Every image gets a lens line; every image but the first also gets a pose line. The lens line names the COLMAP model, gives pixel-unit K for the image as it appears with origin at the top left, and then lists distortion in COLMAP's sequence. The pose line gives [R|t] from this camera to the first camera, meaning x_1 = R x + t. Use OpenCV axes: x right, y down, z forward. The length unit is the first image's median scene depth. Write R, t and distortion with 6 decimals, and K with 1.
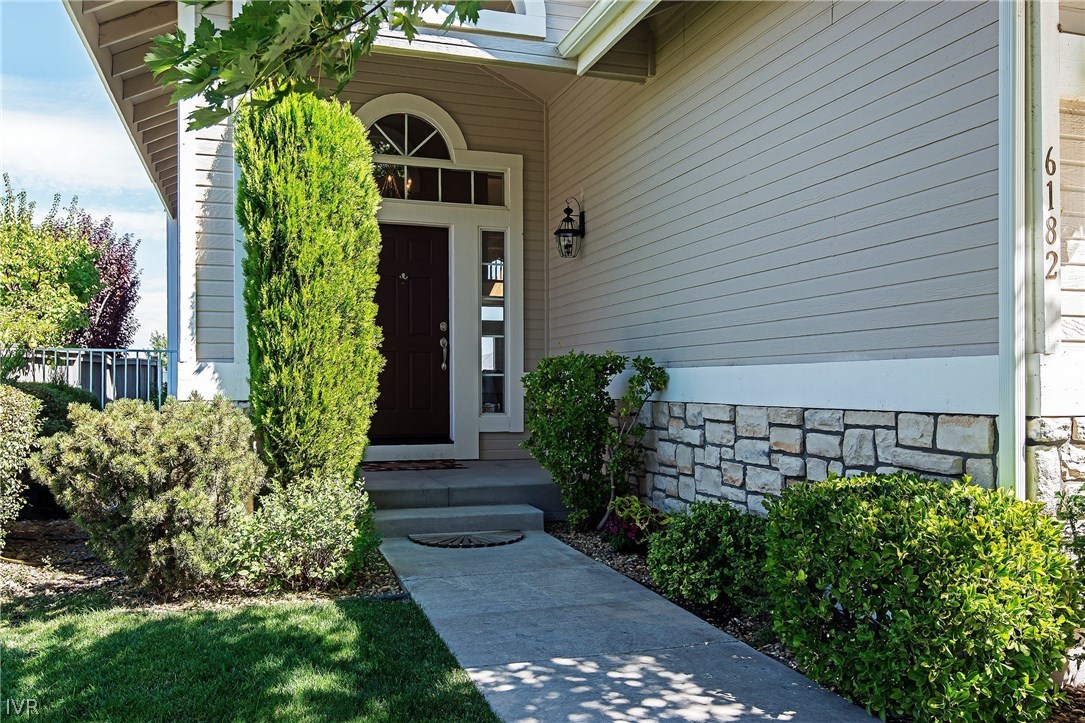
lens RADIAL K [[989.6, 0, 542.5], [0, 989.6, 361.5], [0, 0, 1]] dist [0.011564, 0.001735]
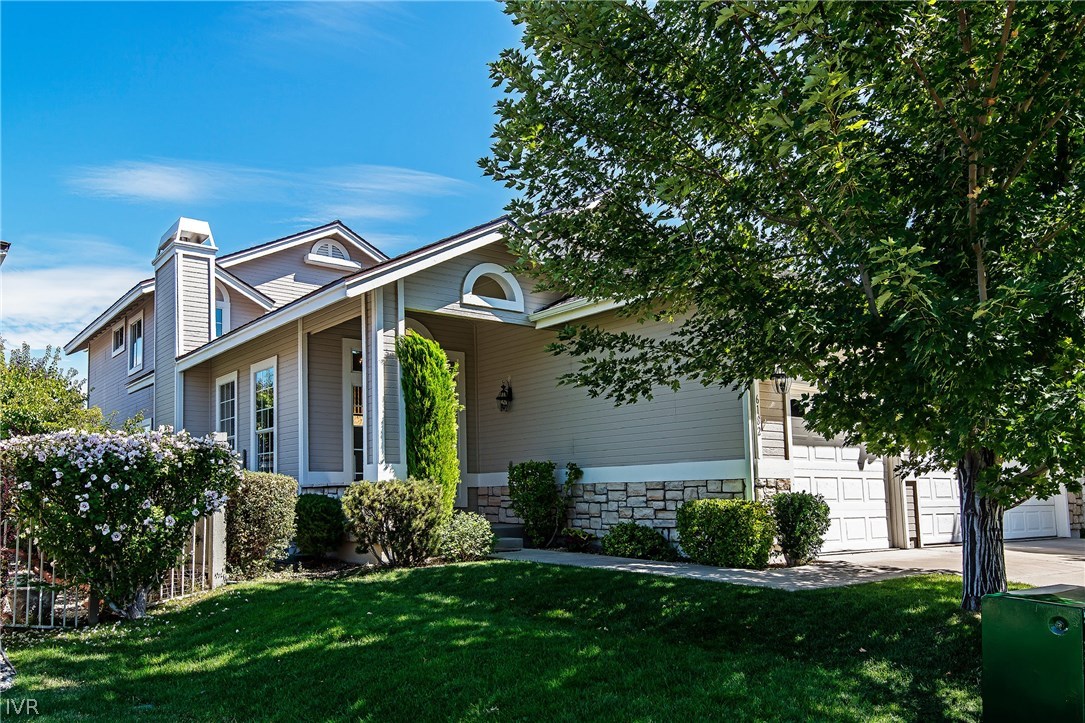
lens RADIAL K [[817.9, 0, 542.5], [0, 817.9, 361.5], [0, 0, 1]] dist [0.000619, 0.000019]
pose [[0.954911, 0.043212, 0.293730, -0.577069], [-0.001451, 0.990019, -0.140930, 0.033081], [-0.296887, 0.134149, 0.945443, -0.811516]]
